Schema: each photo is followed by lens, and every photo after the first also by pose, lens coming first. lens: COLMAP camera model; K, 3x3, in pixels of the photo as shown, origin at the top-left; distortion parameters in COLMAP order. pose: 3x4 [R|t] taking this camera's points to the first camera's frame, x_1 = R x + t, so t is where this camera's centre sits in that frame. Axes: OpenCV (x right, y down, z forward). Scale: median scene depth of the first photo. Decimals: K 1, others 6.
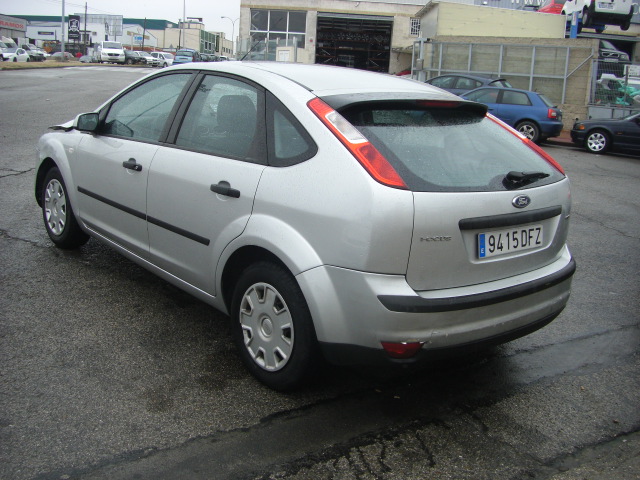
lens RADIAL K [[721.6, 0, 322.4], [0, 721.6, 235.7], [0, 0, 1]] dist [-0.142307, 0.000000]
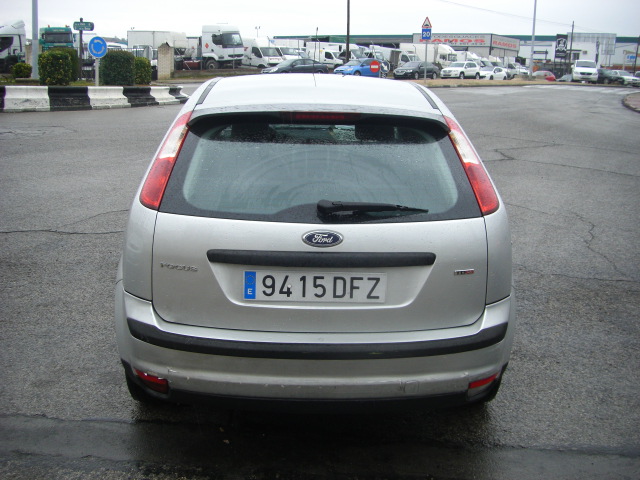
lens RADIAL K [[721.6, 0, 318.0], [0, 721.6, 236.9], [0, 0, 1]] dist [-0.142307, 0.000000]
pose [[0.769301, 0.104840, -0.630225, 0.061932], [-0.120623, 0.992538, 0.017871, -0.005106], [0.627396, 0.062272, 0.776207, 0.030423]]
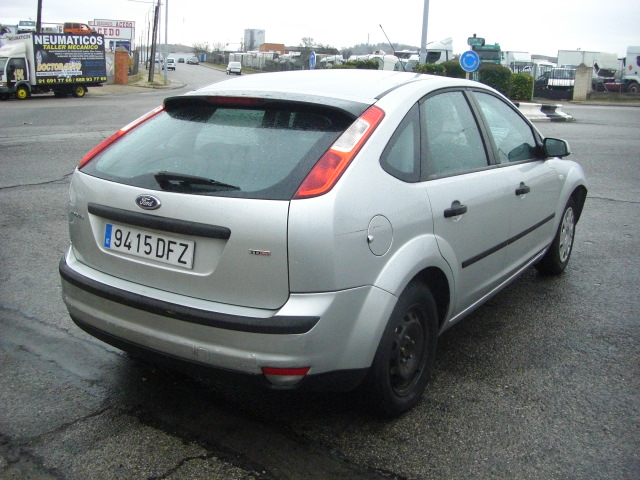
lens RADIAL K [[721.6, 0, 316.0], [0, 721.6, 236.0], [0, 0, 1]] dist [-0.142307, 0.000000]
pose [[0.259296, 0.159801, -0.952486, 0.095008], [-0.232789, 0.967481, 0.098944, -0.011548], [0.937323, 0.196072, 0.288064, 0.075729]]
